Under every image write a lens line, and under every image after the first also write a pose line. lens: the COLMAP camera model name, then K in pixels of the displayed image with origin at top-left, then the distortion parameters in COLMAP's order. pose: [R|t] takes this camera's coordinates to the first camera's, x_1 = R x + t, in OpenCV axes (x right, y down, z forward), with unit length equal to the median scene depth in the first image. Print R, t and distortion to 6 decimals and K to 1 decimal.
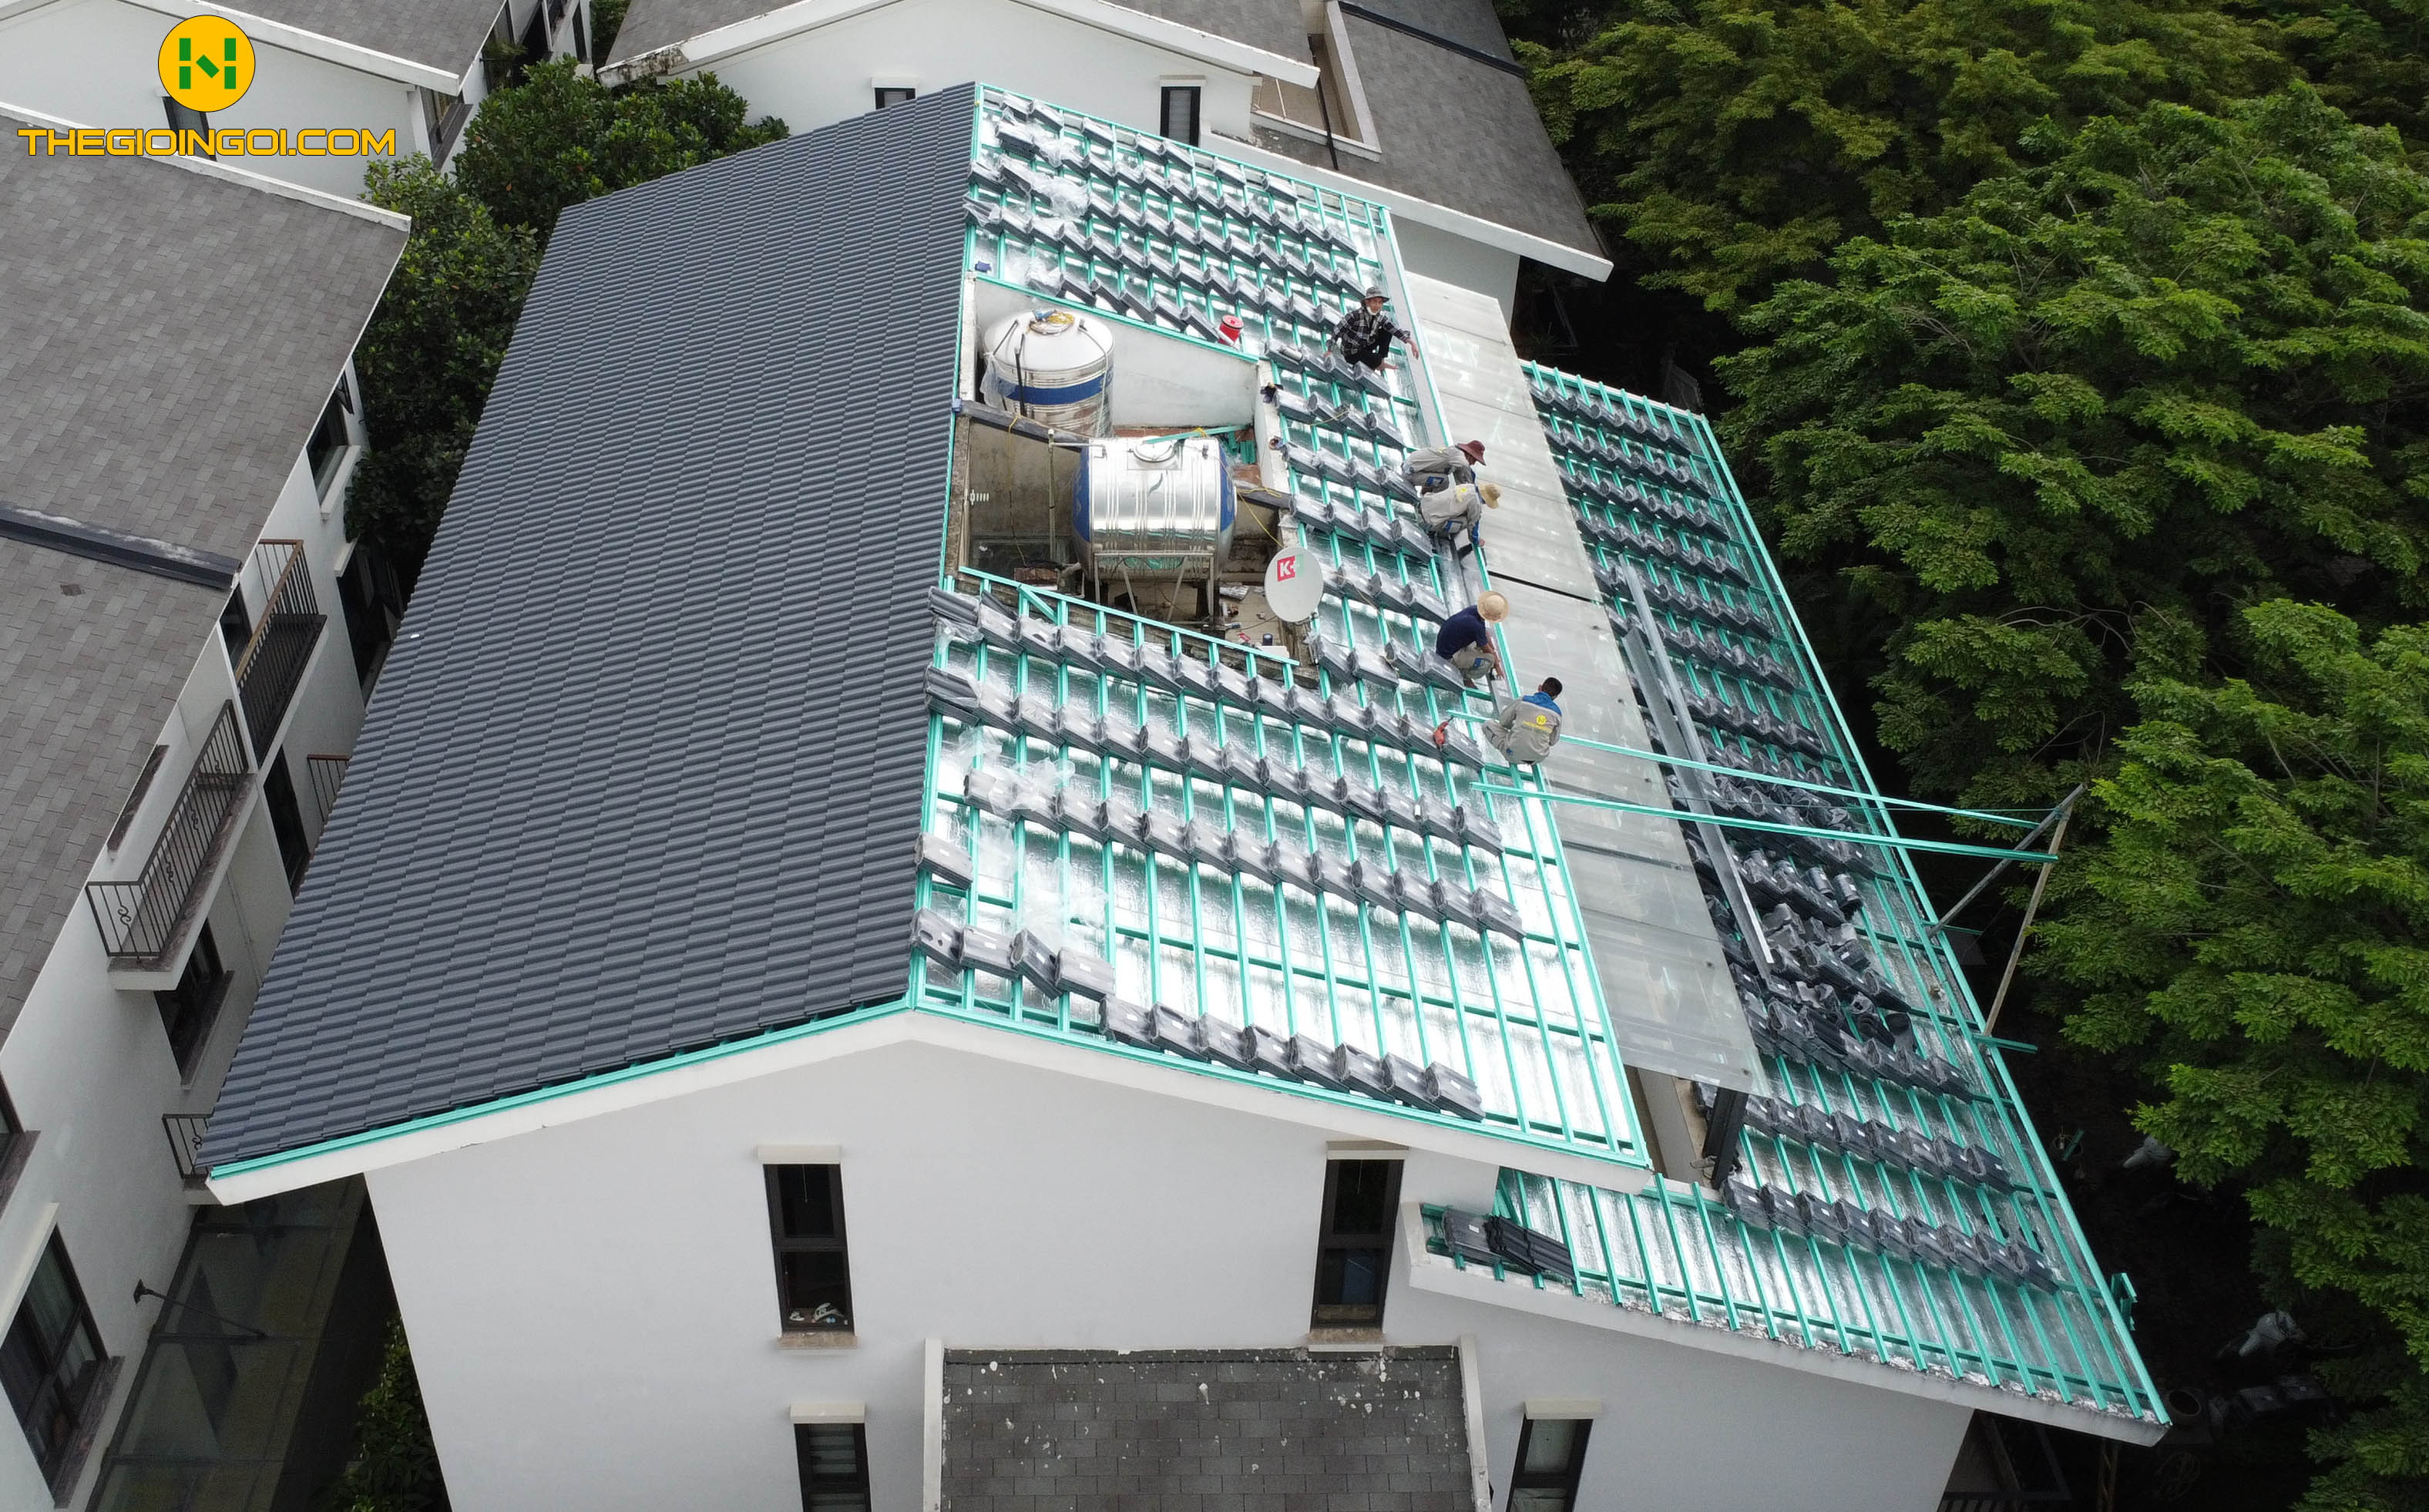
lens RADIAL K [[2323.7, 0, 1083.6], [0, 2323.7, 664.7], [0, 0, 1]] dist [-0.006265, -0.000067]
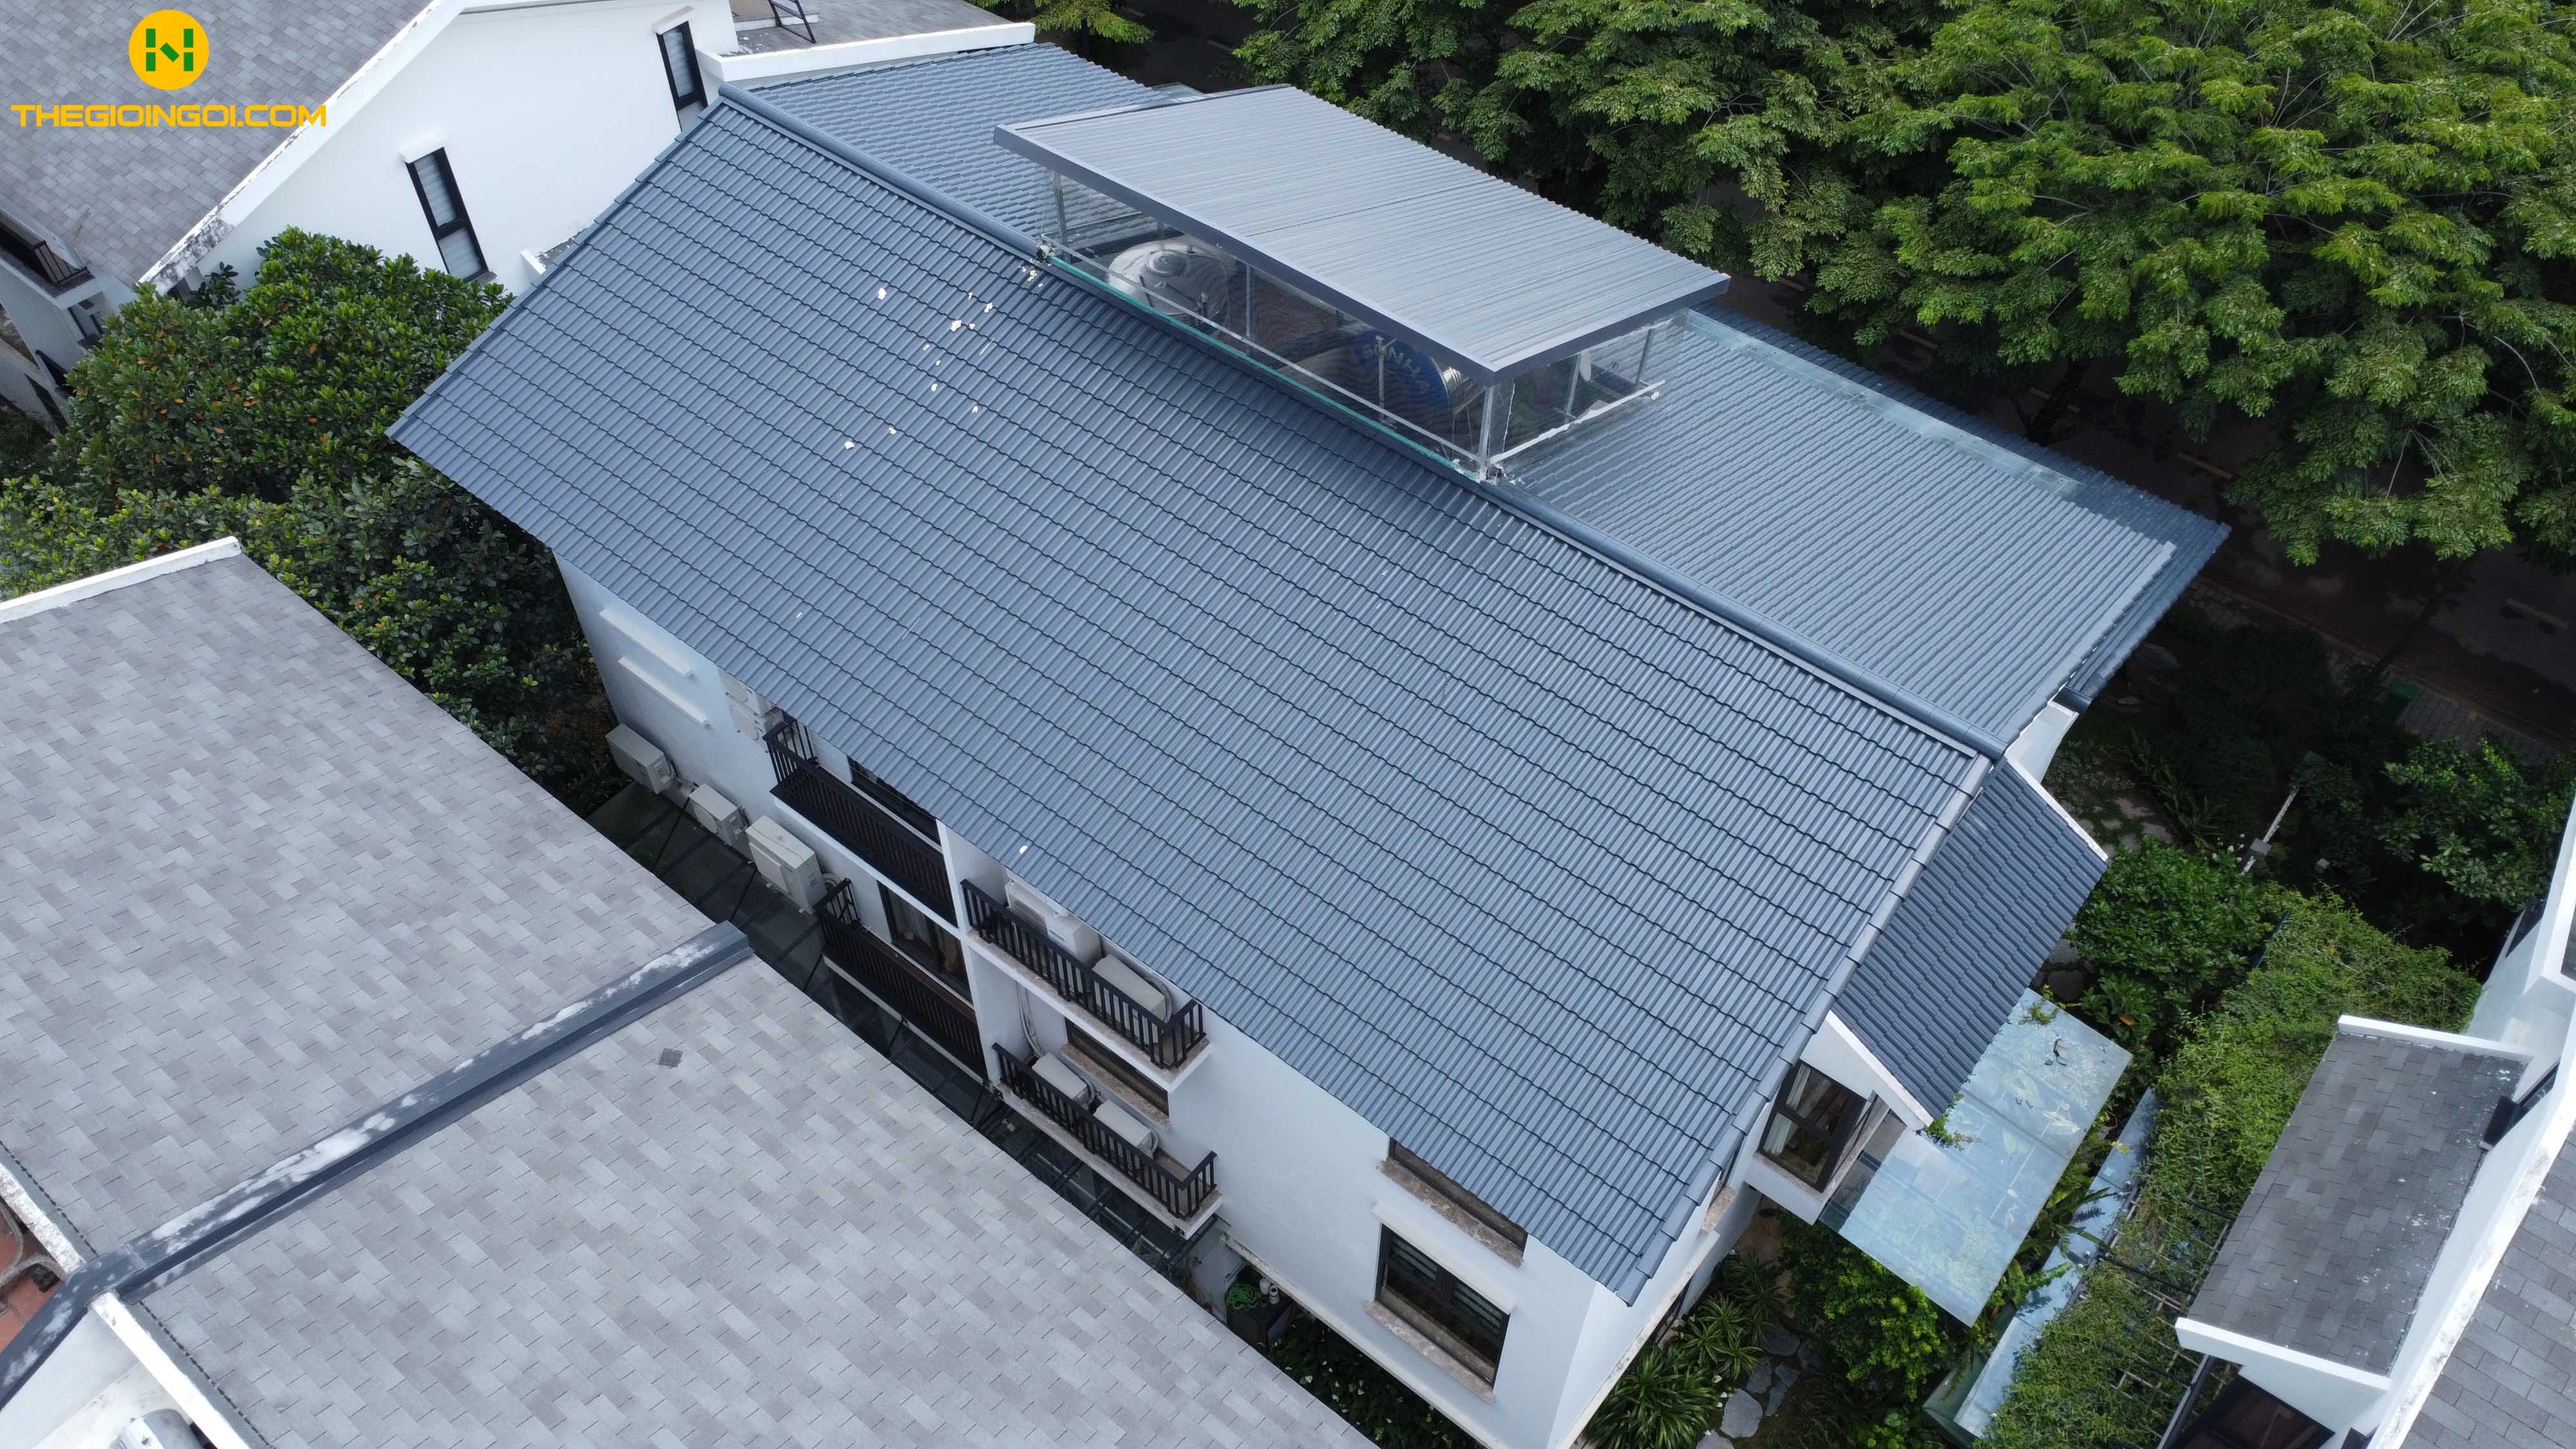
lens RADIAL K [[1928.7, 0, 1276.5], [0, 1928.7, 732.1], [0, 0, 1]] dist [-0.004527, 0.002243]
pose [[0.639070, -0.586262, 0.497882, -0.526594], [0.456774, 0.810087, 0.367582, -0.264818], [-0.618827, -0.007492, 0.785492, 0.276046]]
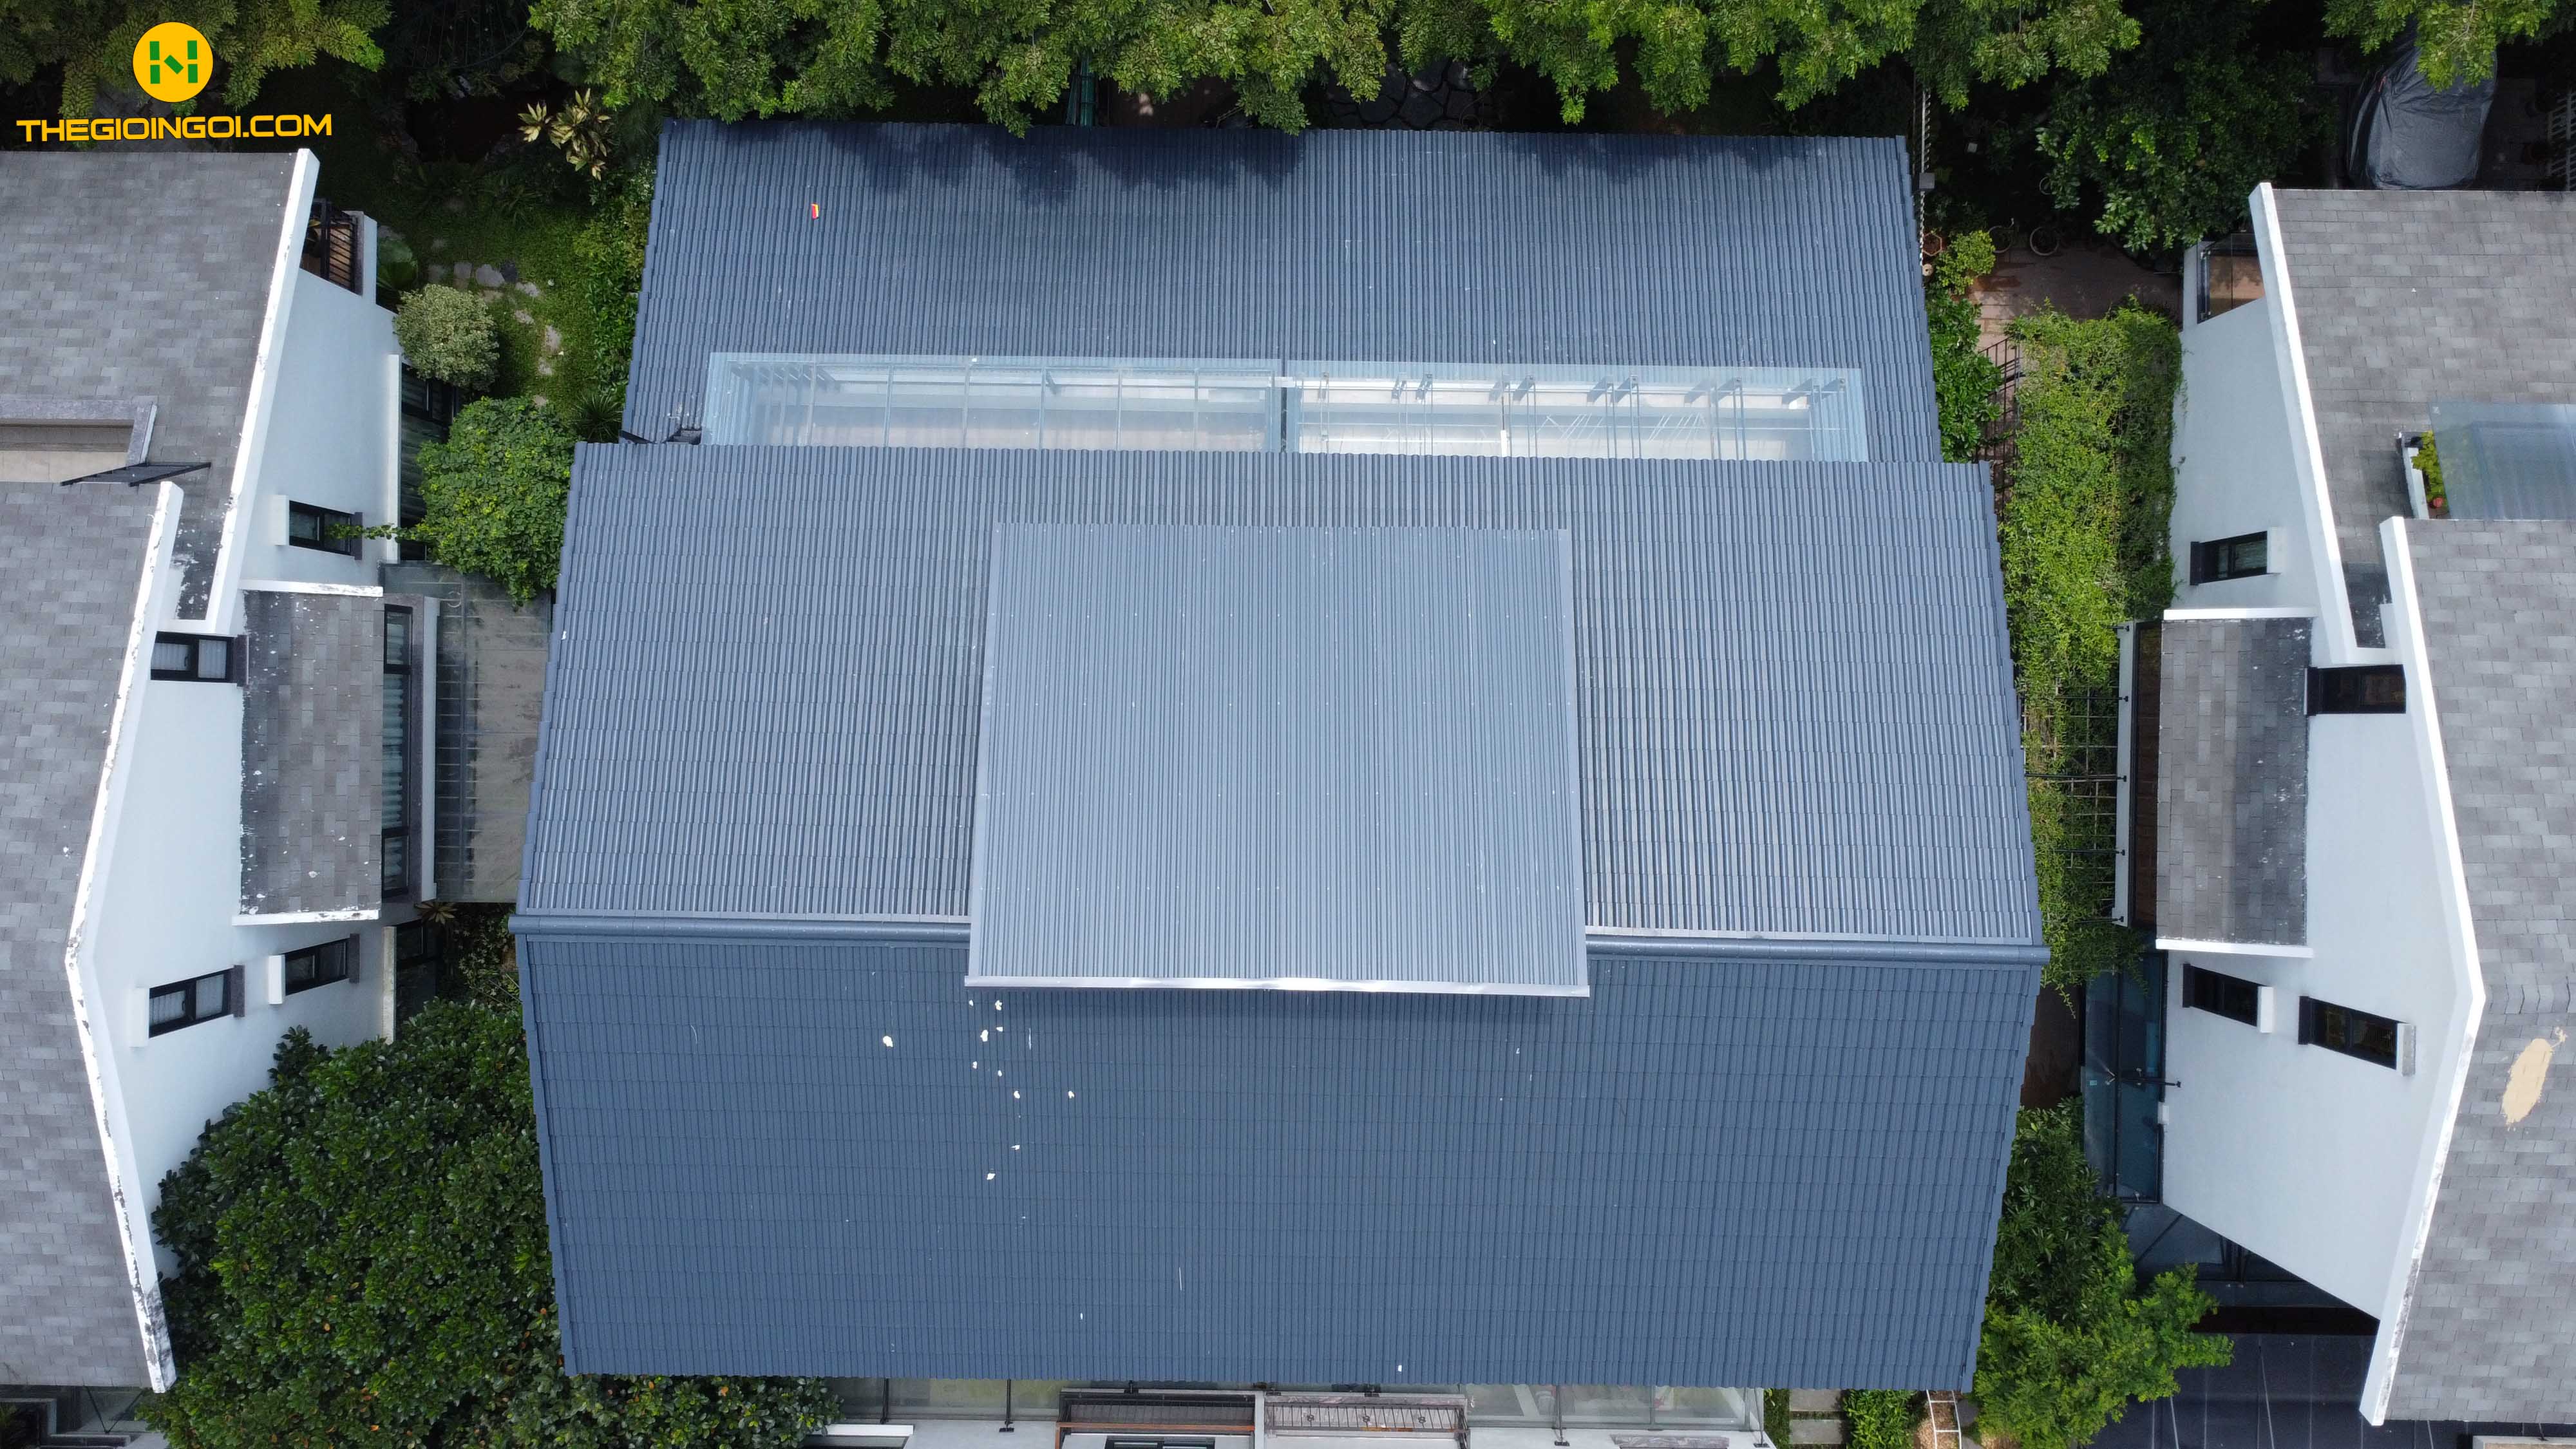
lens RADIAL K [[1928.7, 0, 1276.5], [0, 1928.7, 732.1], [0, 0, 1]] dist [-0.004527, 0.002243]
pose [[0.027161, -0.999497, -0.016341, 0.053381], [0.588263, 0.002765, 0.808665, -0.774592], [-0.808214, -0.031578, 0.588042, 0.418962]]
